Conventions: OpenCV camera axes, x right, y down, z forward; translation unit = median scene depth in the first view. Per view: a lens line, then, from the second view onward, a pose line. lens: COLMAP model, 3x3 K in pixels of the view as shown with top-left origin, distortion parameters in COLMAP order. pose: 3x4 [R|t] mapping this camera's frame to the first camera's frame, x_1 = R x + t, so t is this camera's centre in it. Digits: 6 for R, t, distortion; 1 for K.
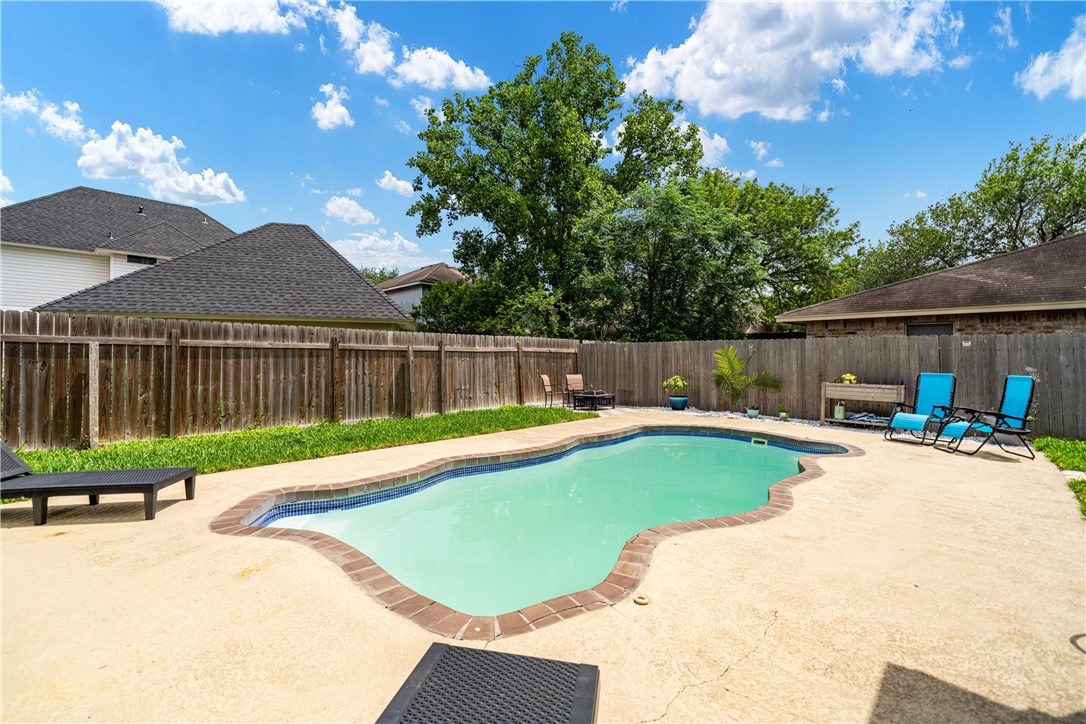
lens RADIAL K [[468.2, 0, 539.9], [0, 468.2, 356.0], [0, 0, 1]] dist [-0.001275, -0.000053]
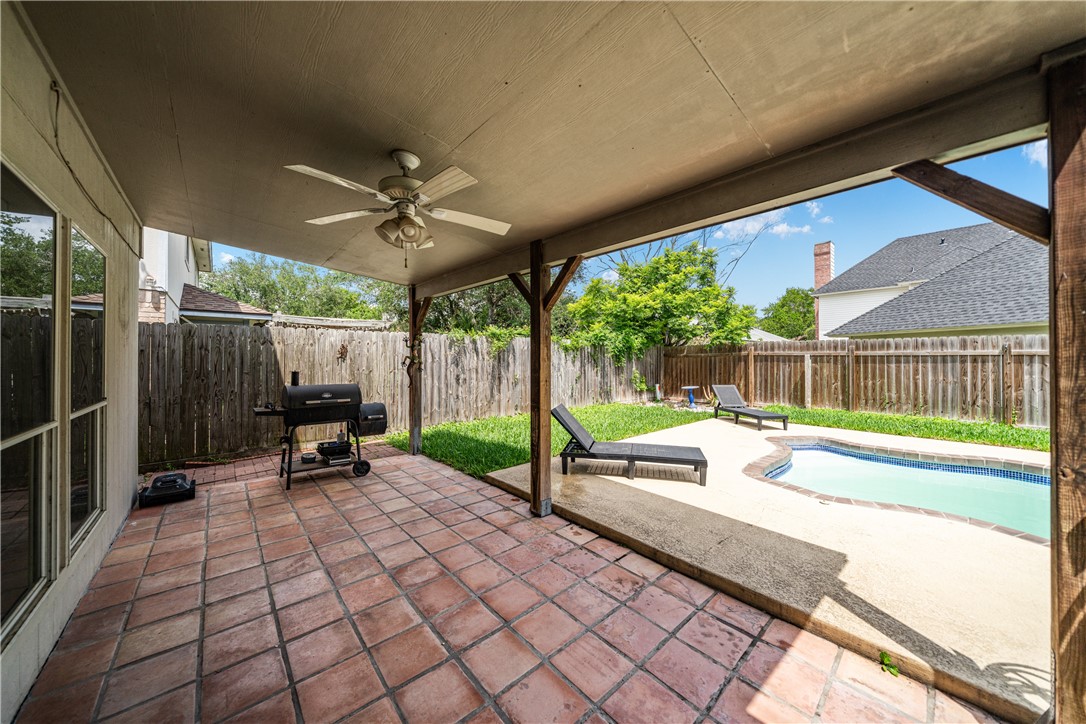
lens RADIAL K [[371.7, 0, 545.5], [0, 371.7, 358.6], [0, 0, 1]] dist [-0.001299, -0.000036]
pose [[-0.054968, -0.002707, -0.998484, 0.544148], [0.006840, 0.999972, -0.003088, -0.013514], [0.998465, -0.007000, -0.054948, -0.000987]]
